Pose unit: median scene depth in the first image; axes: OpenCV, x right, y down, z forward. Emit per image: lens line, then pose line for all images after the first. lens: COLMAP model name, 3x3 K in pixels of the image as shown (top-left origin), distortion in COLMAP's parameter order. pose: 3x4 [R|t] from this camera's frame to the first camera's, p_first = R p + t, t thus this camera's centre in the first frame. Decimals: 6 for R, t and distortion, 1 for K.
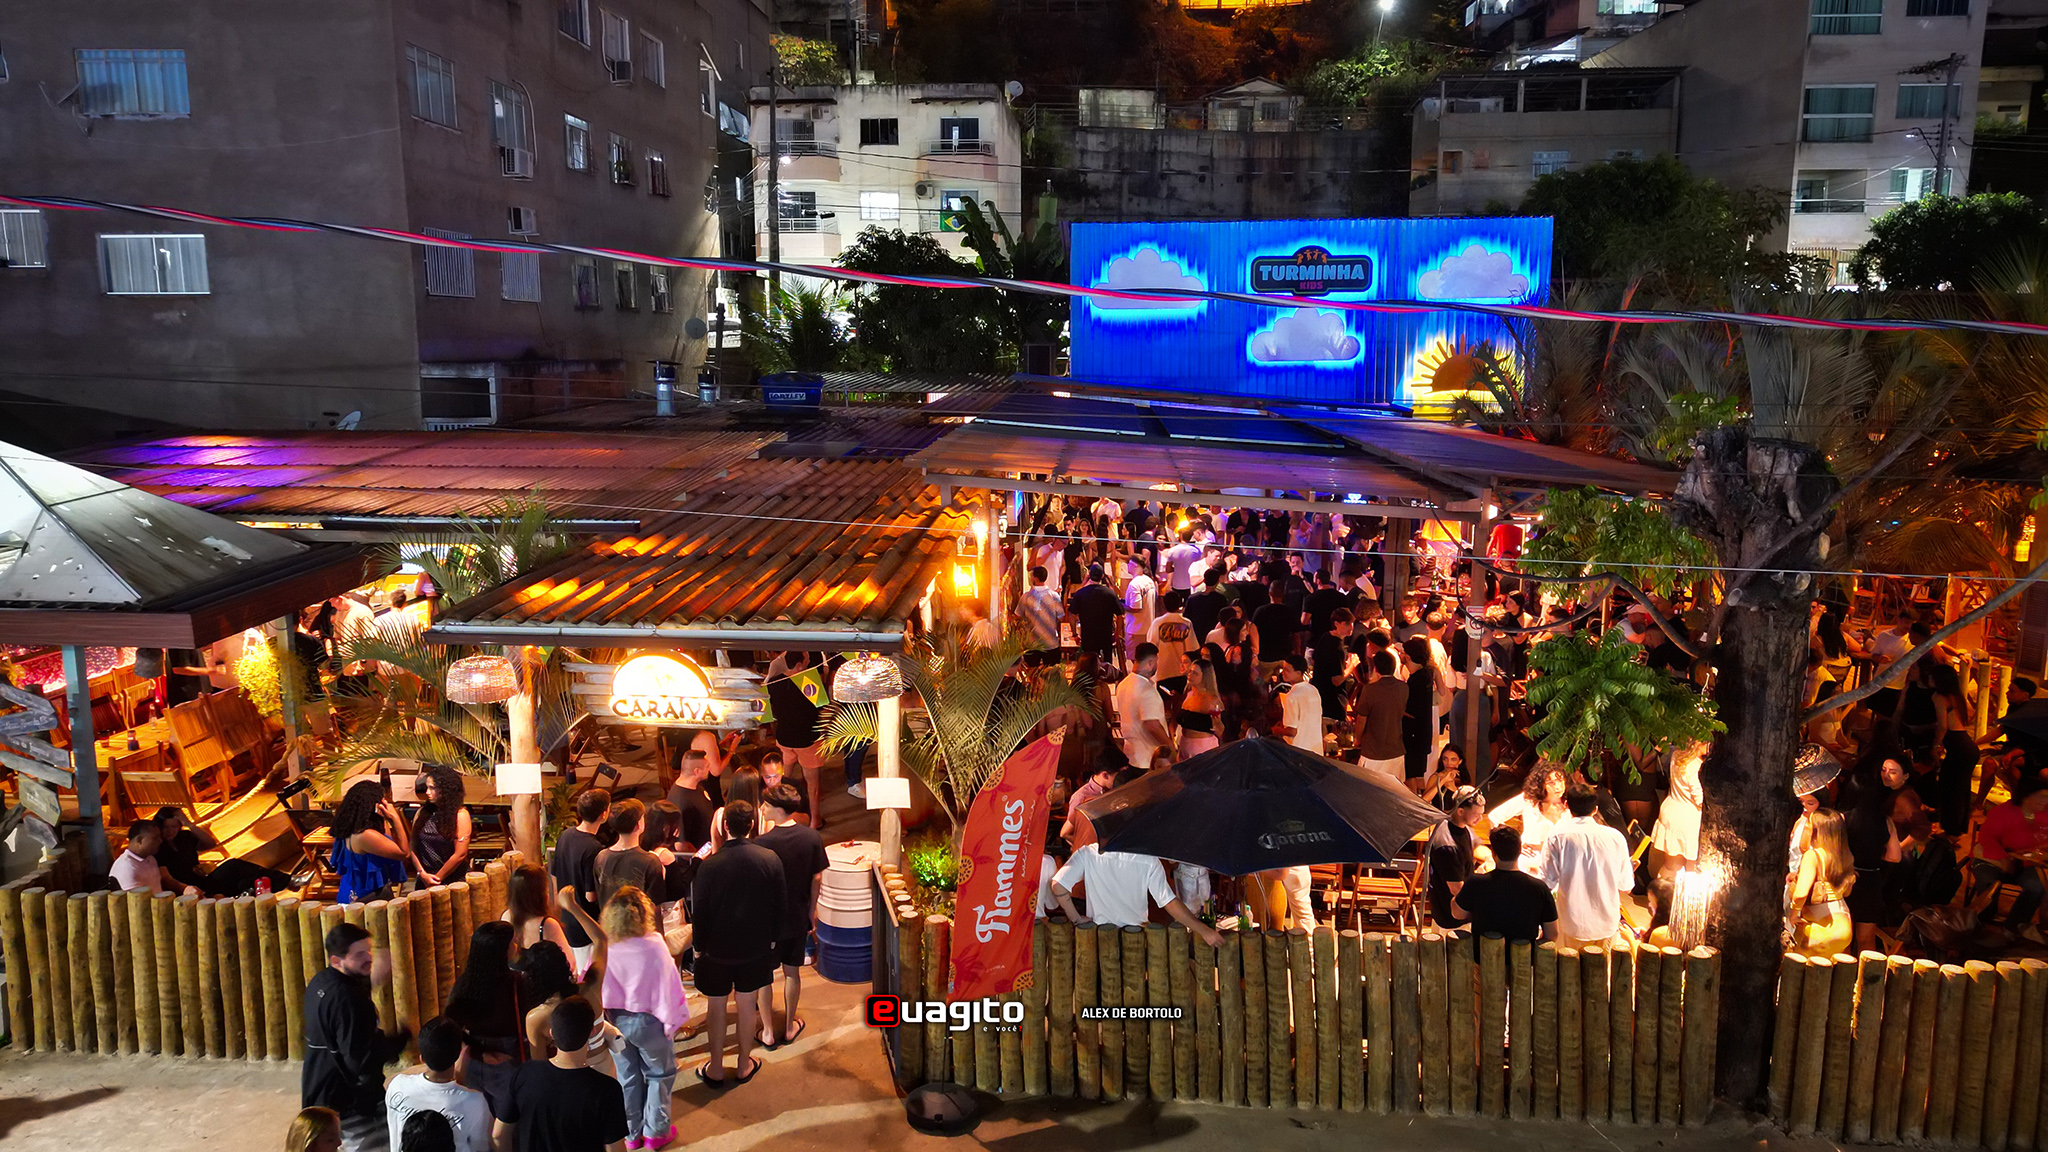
lens RADIAL K [[1437.7, 0, 1029.8], [0, 1437.7, 571.1], [0, 0, 1]] dist [0.080887, -0.083703]
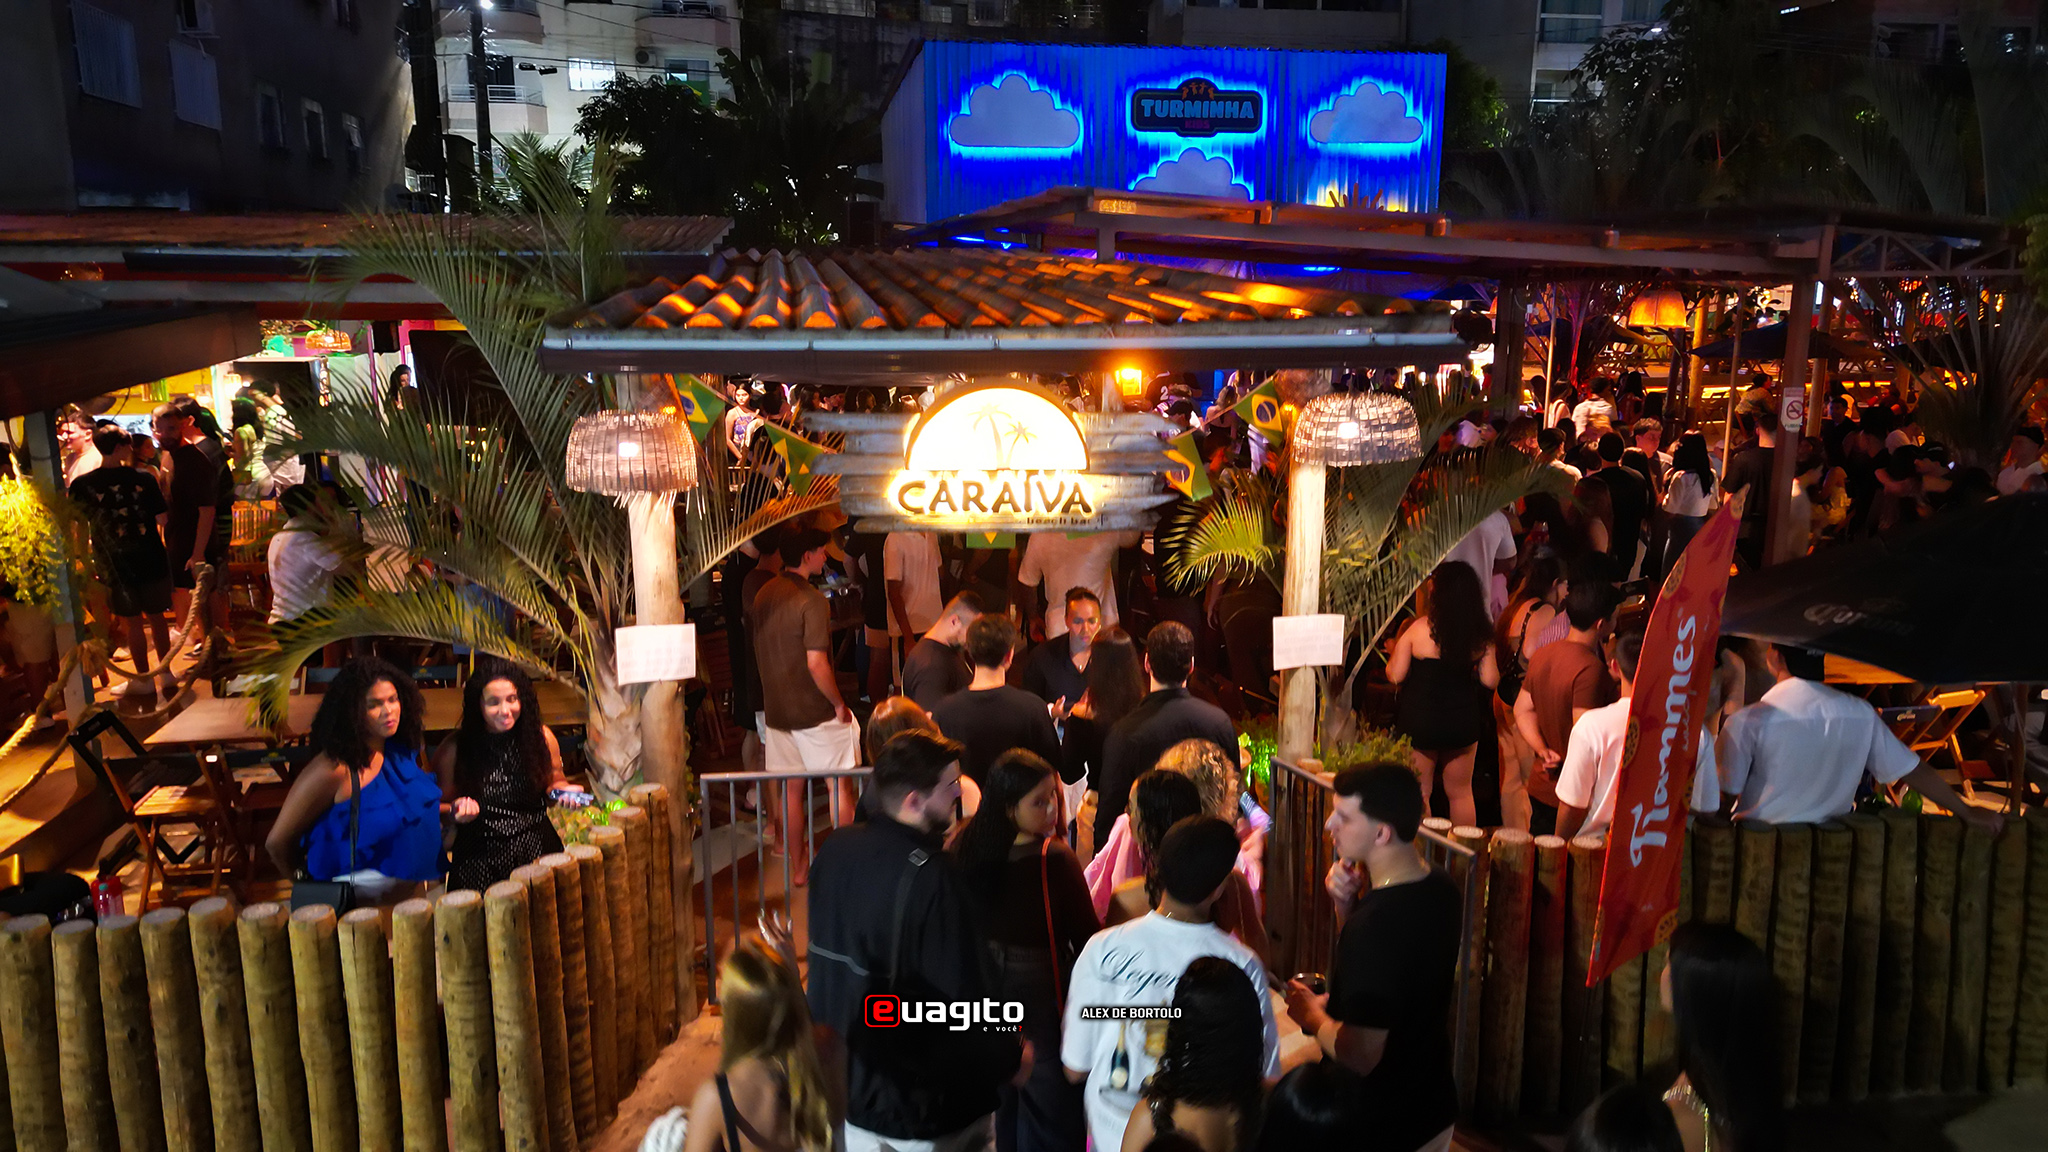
lens RADIAL K [[1437.7, 0, 1027.9], [0, 1437.7, 574.6], [0, 0, 1]] dist [0.080887, -0.083703]
pose [[0.973004, -0.045100, 0.226338, -0.249427], [0.035699, 0.998328, 0.045461, 0.068931], [-0.228010, -0.036154, 0.972987, 0.322400]]
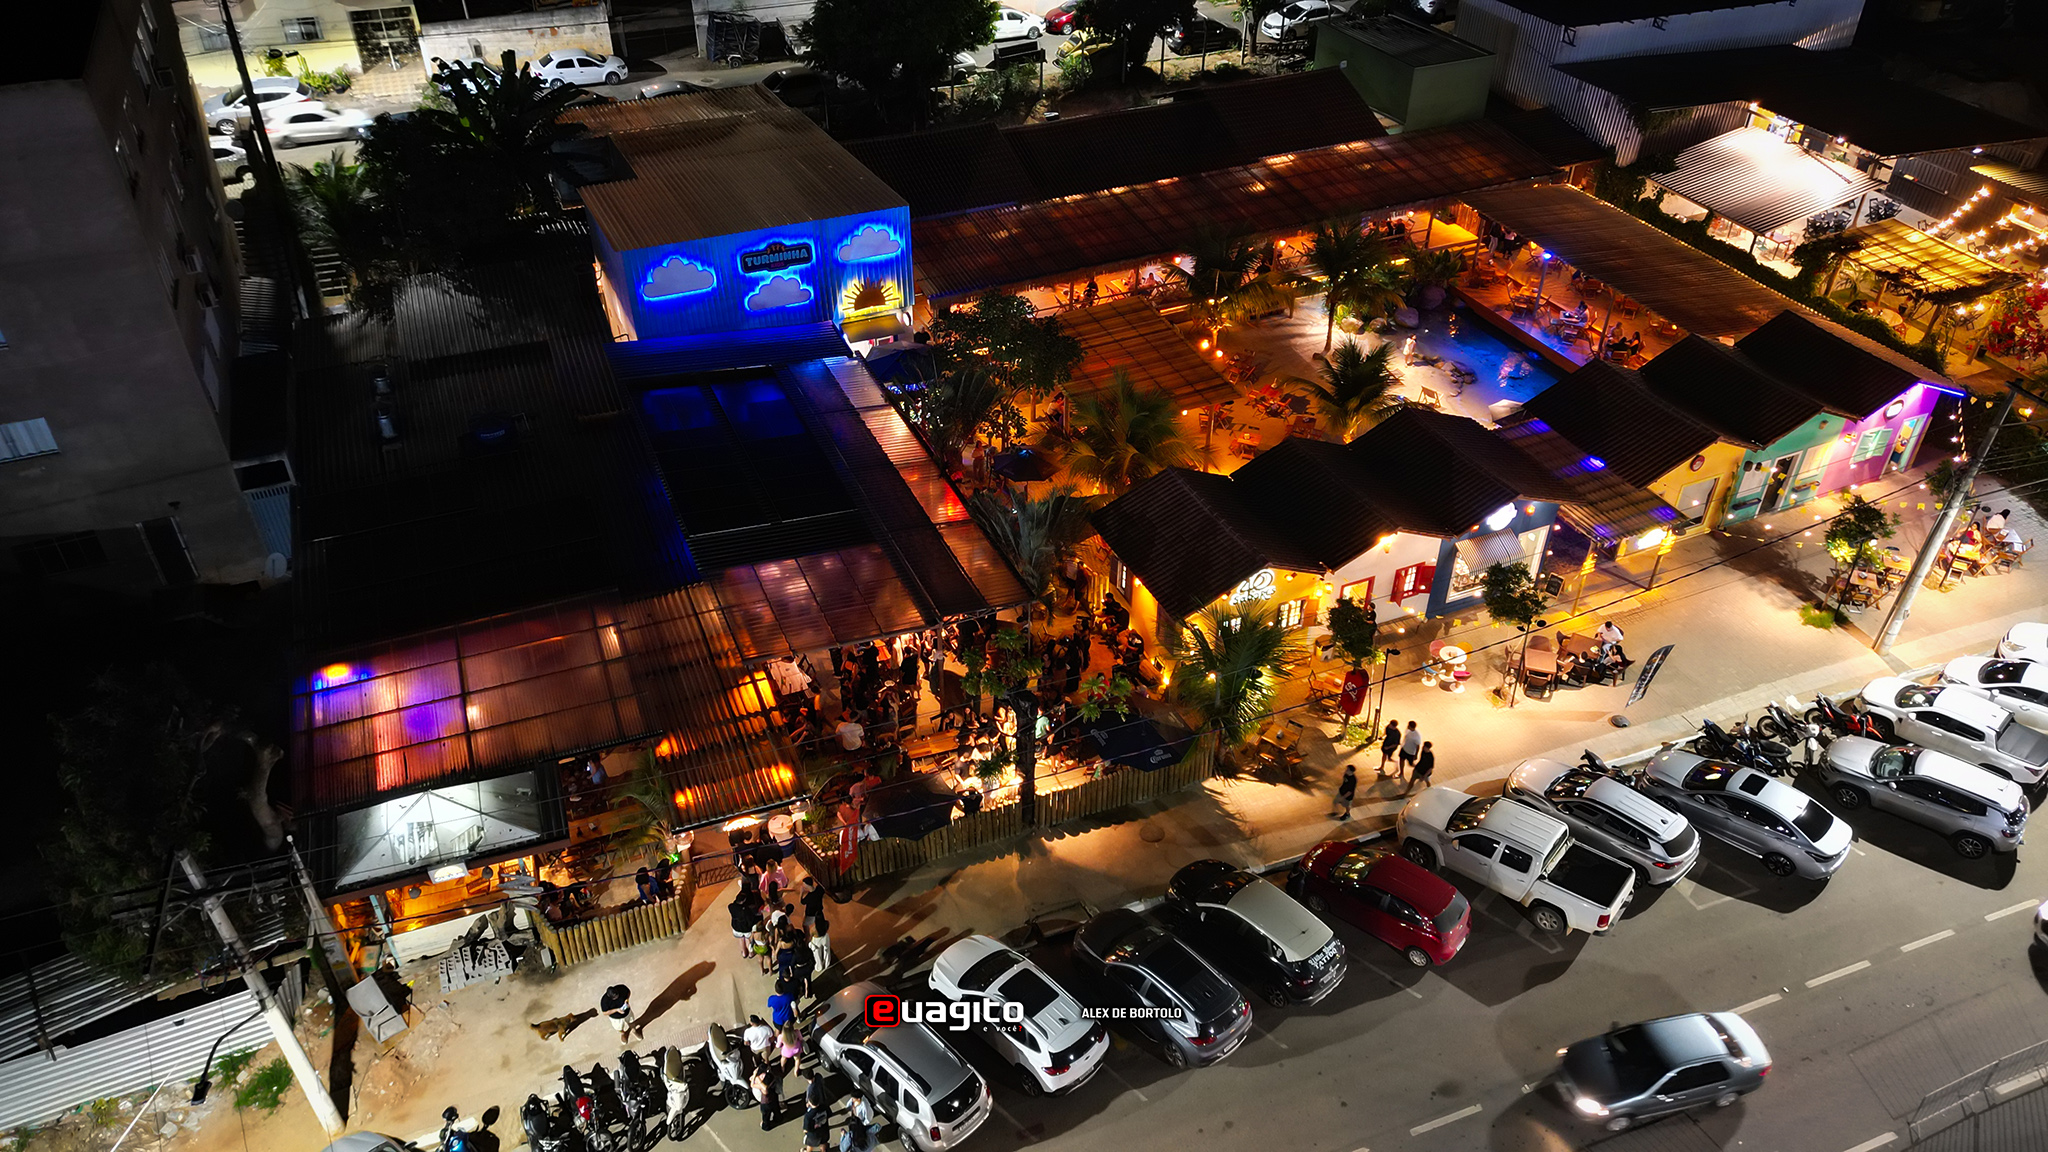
lens RADIAL K [[1437.7, 0, 1033.4], [0, 1437.7, 576.7], [0, 0, 1]] dist [0.080887, -0.083703]
pose [[0.894473, -0.263131, 0.361498, -0.489707], [0.063653, 0.875202, 0.479551, -1.381076], [-0.442568, -0.405935, 0.799594, -1.231665]]
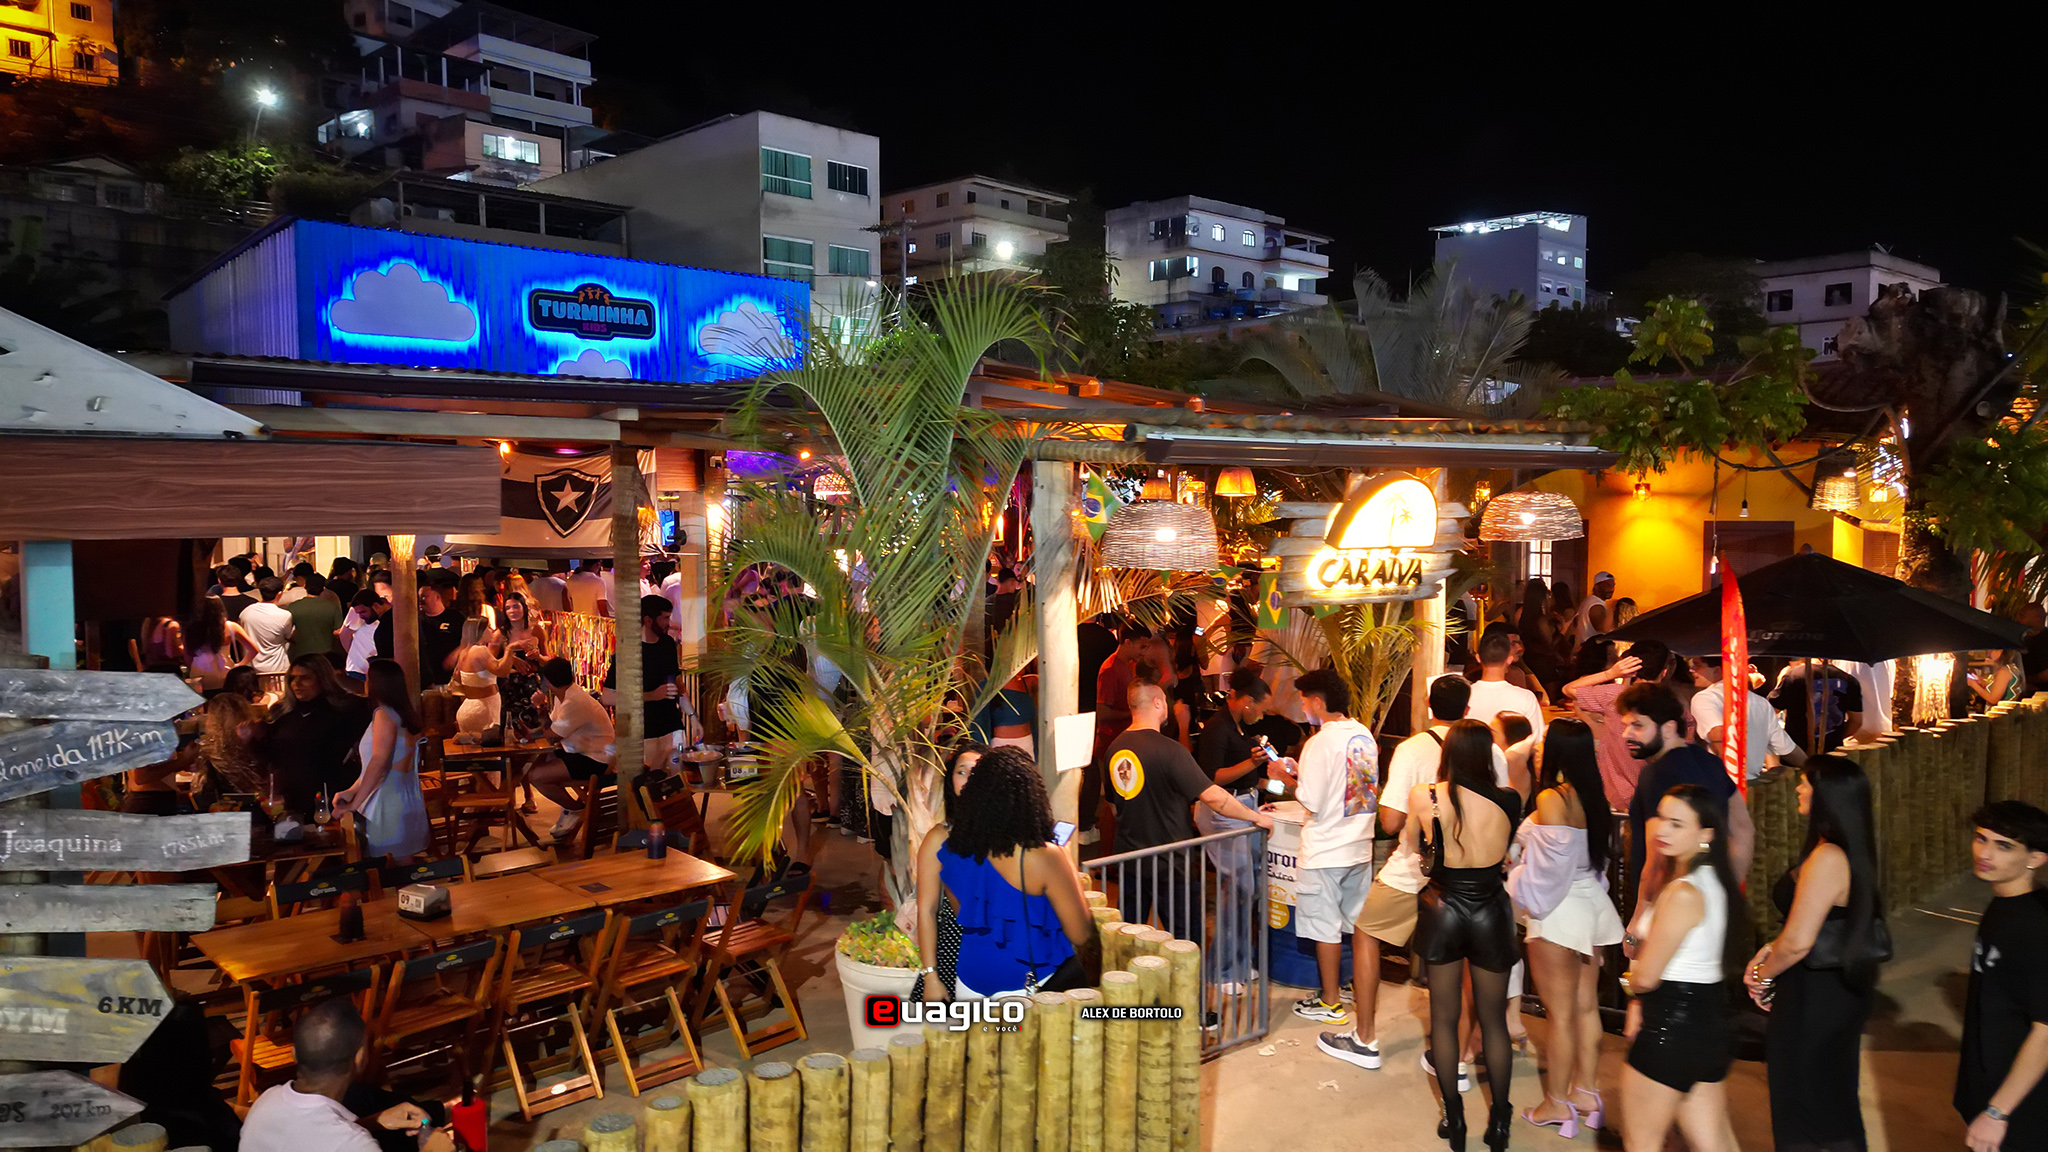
lens RADIAL K [[1437.7, 0, 1027.5], [0, 1437.7, 571.2], [0, 0, 1]] dist [0.080887, -0.083703]
pose [[0.690578, -0.037160, 0.722303, -0.572516], [0.118540, 0.990990, -0.062351, 0.080601], [-0.713477, 0.128680, 0.688761, 0.451198]]
